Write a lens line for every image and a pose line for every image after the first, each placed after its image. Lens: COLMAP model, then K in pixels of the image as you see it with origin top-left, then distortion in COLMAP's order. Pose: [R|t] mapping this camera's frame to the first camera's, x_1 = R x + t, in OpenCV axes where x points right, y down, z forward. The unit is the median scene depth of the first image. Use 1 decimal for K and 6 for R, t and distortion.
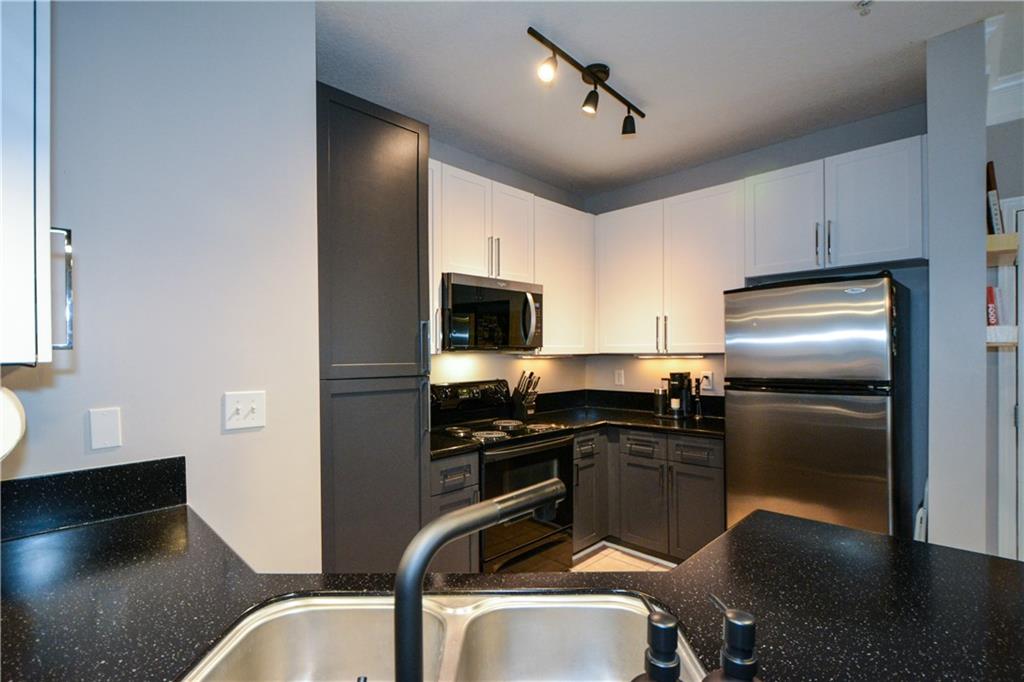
lens RADIAL K [[471.0, 0, 508.2], [0, 471.0, 353.7], [0, 0, 1]] dist [-0.005927, -0.009837]
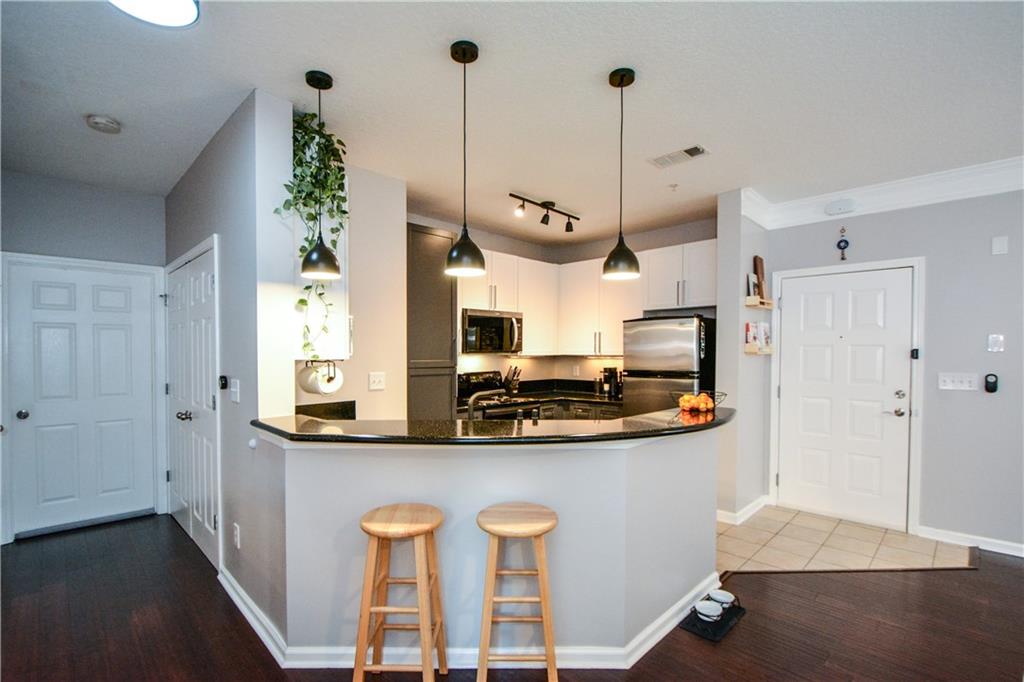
lens RADIAL K [[471.0, 0, 515.6], [0, 471.0, 358.2], [0, 0, 1]] dist [-0.005927, -0.009837]
pose [[0.999908, 0.007707, 0.011125, 0.034551], [-0.007858, 0.999877, 0.013597, -0.012222], [-0.011018, -0.013683, 0.999846, -0.665780]]
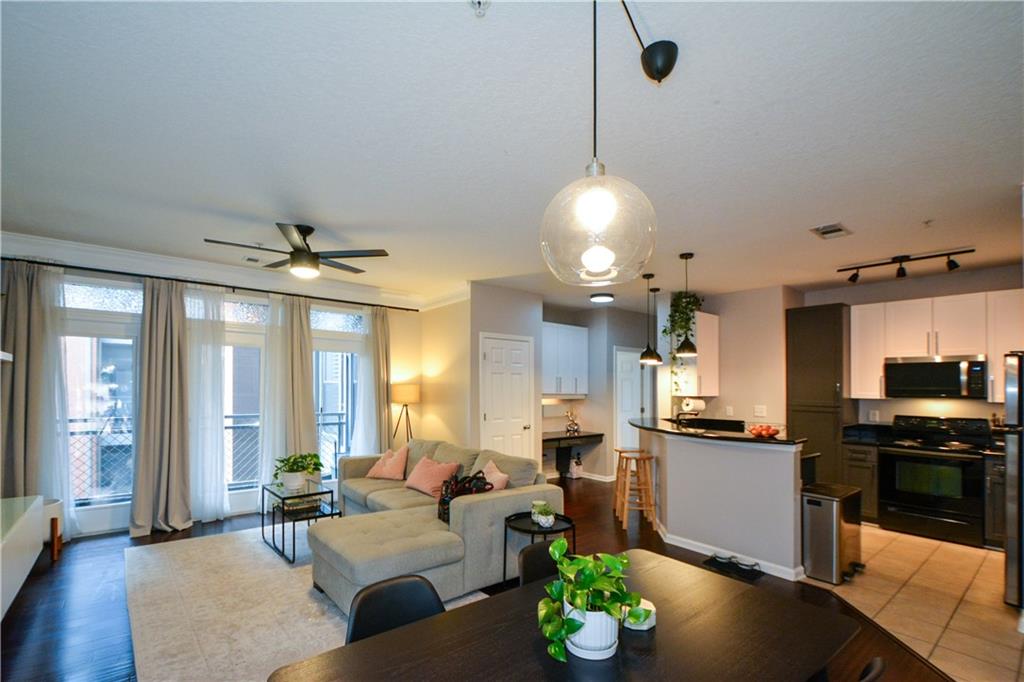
lens RADIAL K [[443.6, 0, 468.8], [0, 443.6, 375.1], [0, 0, 1]] dist [-0.013266, 0.000300]
pose [[-0.167882, -0.018469, -0.985634, 1.766520], [-0.011742, 0.999791, -0.016734, -0.042888], [0.985737, 0.008764, -0.168063, -0.362159]]
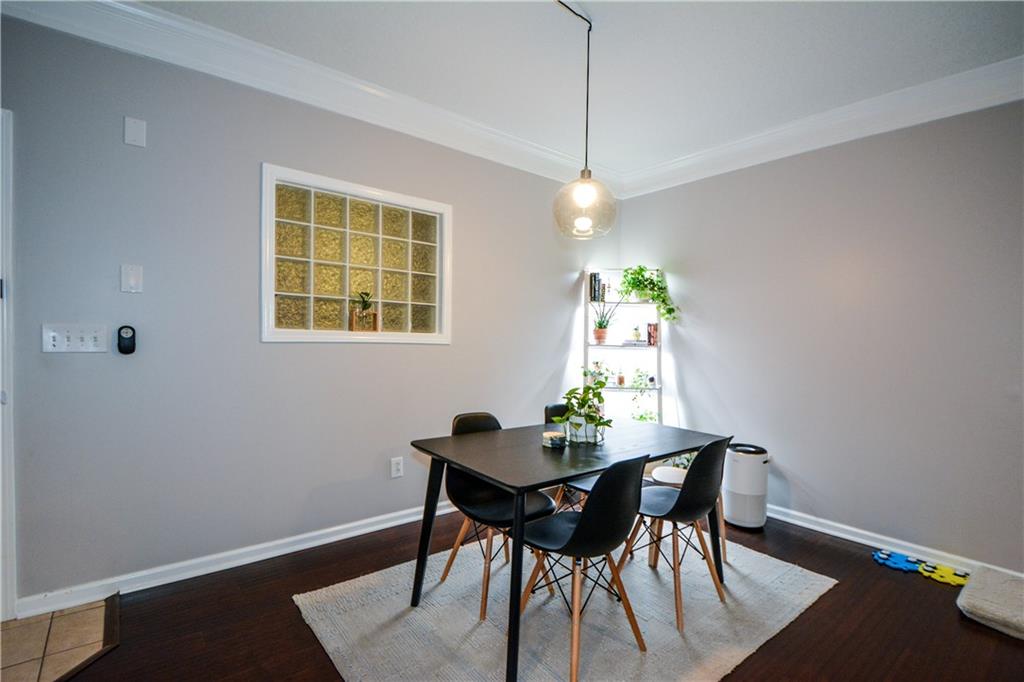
lens RADIAL K [[471.0, 0, 511.4], [0, 471.0, 351.7], [0, 0, 1]] dist [-0.005927, -0.009837]
pose [[0.097749, -0.016586, 0.995073, 0.523435], [-0.017275, 0.999682, 0.018360, 0.049463], [-0.995061, -0.018984, 0.097431, -0.236604]]
